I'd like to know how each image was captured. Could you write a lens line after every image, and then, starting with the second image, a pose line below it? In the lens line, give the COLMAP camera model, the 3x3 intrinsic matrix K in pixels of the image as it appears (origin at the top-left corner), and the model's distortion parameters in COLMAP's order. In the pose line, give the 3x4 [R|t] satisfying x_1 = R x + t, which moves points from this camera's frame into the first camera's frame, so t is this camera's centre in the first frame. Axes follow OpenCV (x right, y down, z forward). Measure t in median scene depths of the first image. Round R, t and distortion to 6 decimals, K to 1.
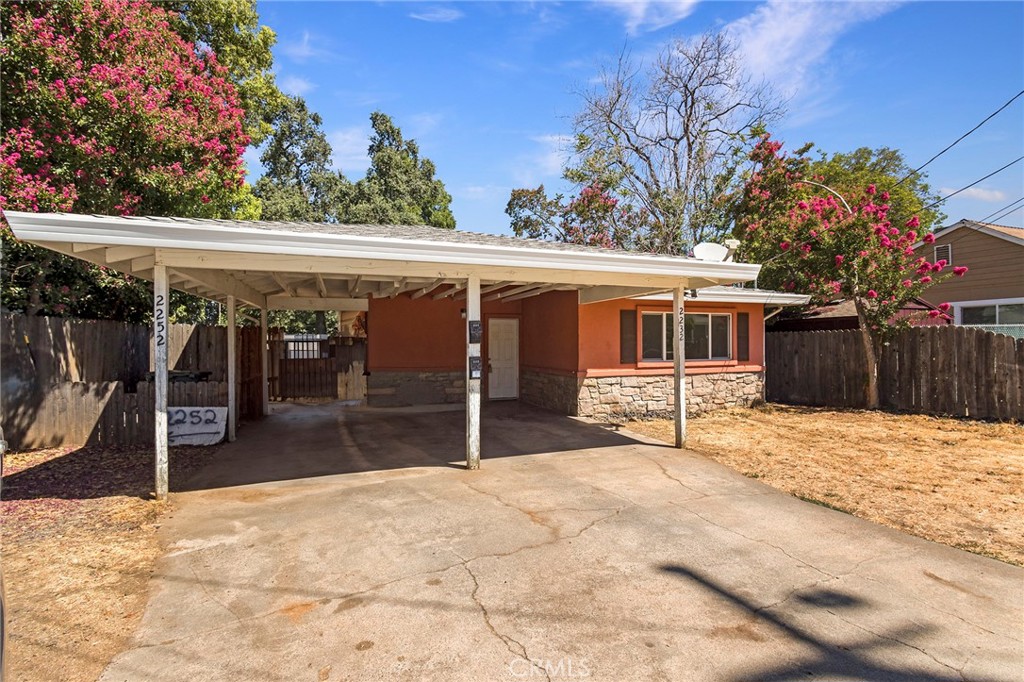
lens RADIAL K [[463.9, 0, 513.5], [0, 463.9, 325.7], [0, 0, 1]] dist [0.015969, -0.006595]
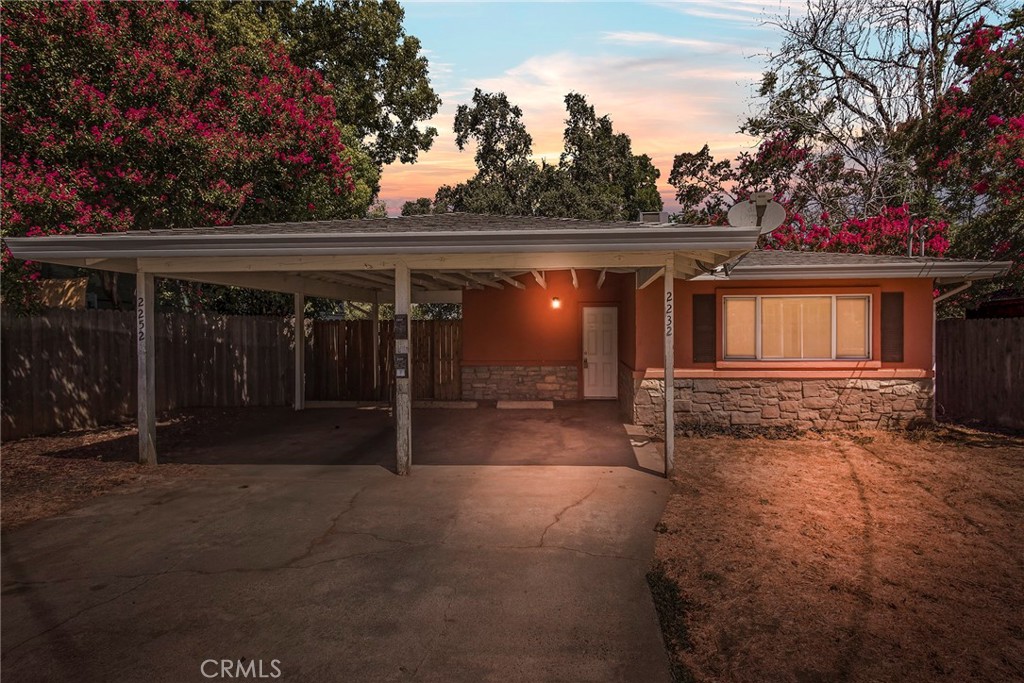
lens RADIAL K [[493.3, 0, 518.9], [0, 493.3, 329.8], [0, 0, 1]] dist [0.005338, 0.000295]
pose [[0.917272, -0.003431, -0.398247, 0.289378], [0.016085, 0.999466, 0.028439, -0.002401], [0.397937, -0.032492, 0.916837, 0.111754]]
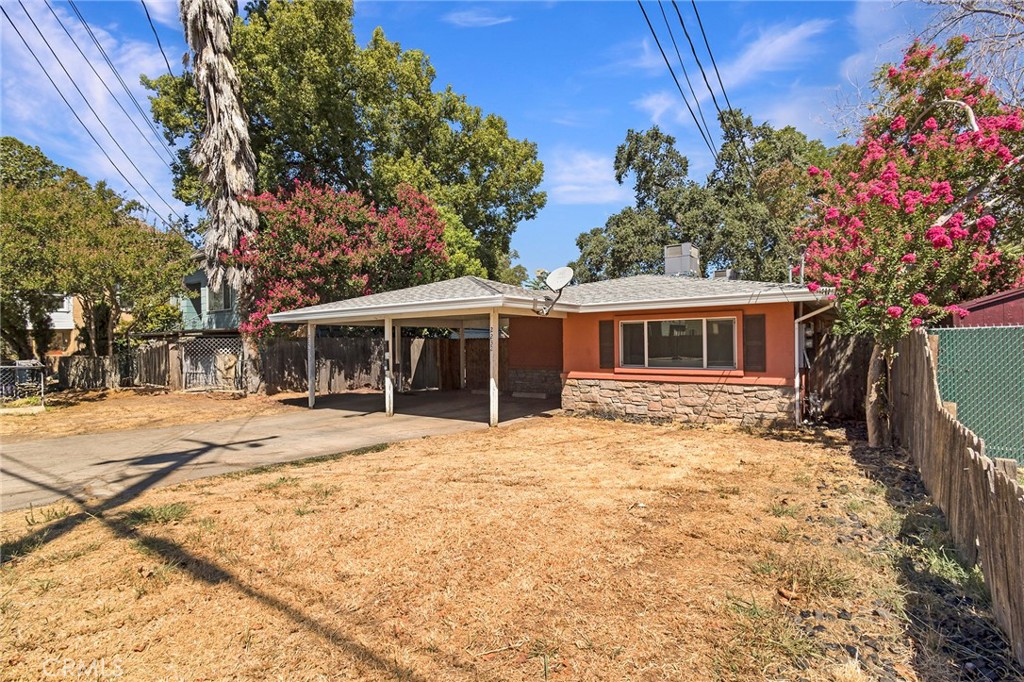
lens RADIAL K [[392.4, 0, 440.6], [0, 392.4, 341.5], [0, 0, 1]] dist [0.000321, -0.000072]
pose [[0.574941, -0.011807, -0.818109, 0.780965], [0.039164, 0.999147, 0.013103, -0.011286], [0.817257, -0.039574, 0.574913, 0.131811]]
